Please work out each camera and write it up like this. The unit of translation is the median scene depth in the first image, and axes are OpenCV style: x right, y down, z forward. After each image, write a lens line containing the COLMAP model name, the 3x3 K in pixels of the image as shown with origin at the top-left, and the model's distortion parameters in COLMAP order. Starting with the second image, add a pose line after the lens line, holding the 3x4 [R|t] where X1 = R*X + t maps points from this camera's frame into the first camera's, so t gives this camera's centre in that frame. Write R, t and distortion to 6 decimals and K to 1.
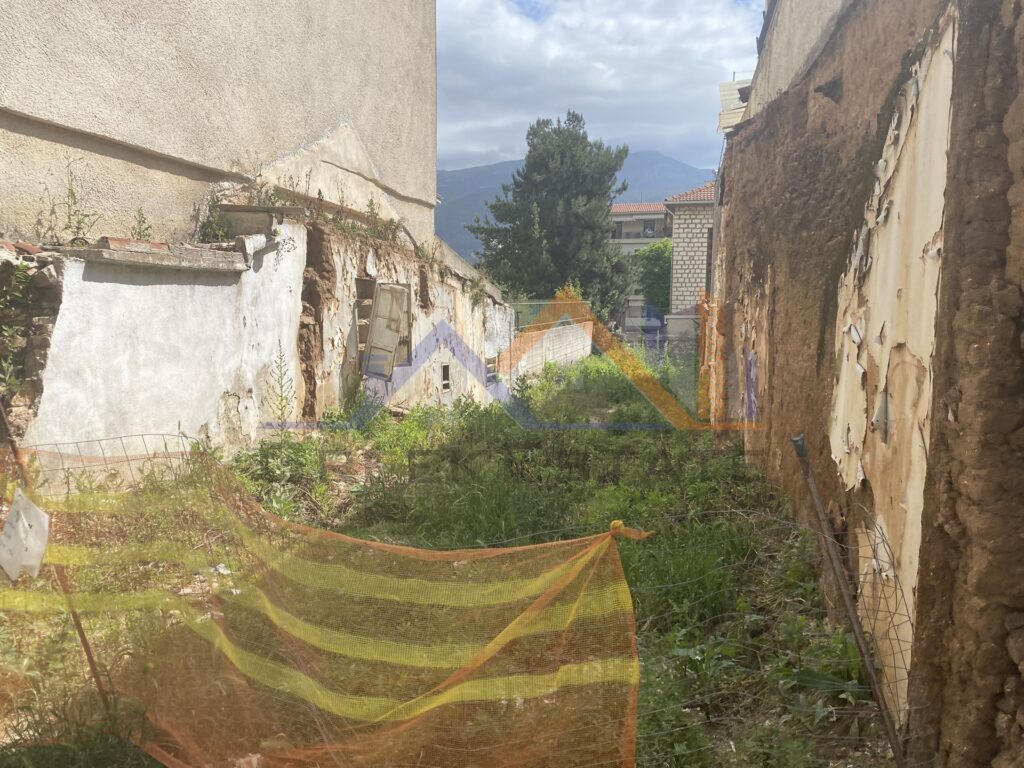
lens RADIAL K [[751.8, 0, 512.0], [0, 751.8, 384.0], [0, 0, 1]] dist [0.003341, -0.015275]
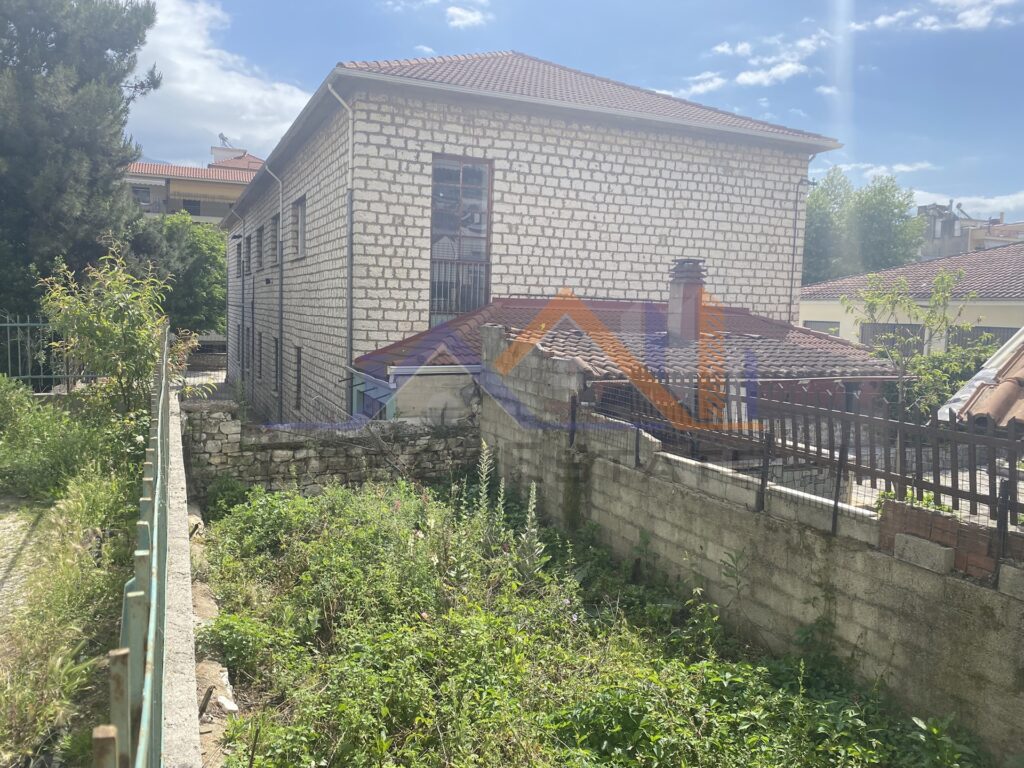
lens RADIAL K [[751.8, 0, 512.0], [0, 751.8, 384.0], [0, 0, 1]] dist [0.003341, -0.015275]
pose [[0.785676, -0.043910, 0.617078, 0.026650], [0.041529, 0.998971, 0.018210, -0.081481], [-0.617242, 0.011320, 0.786692, 0.632132]]
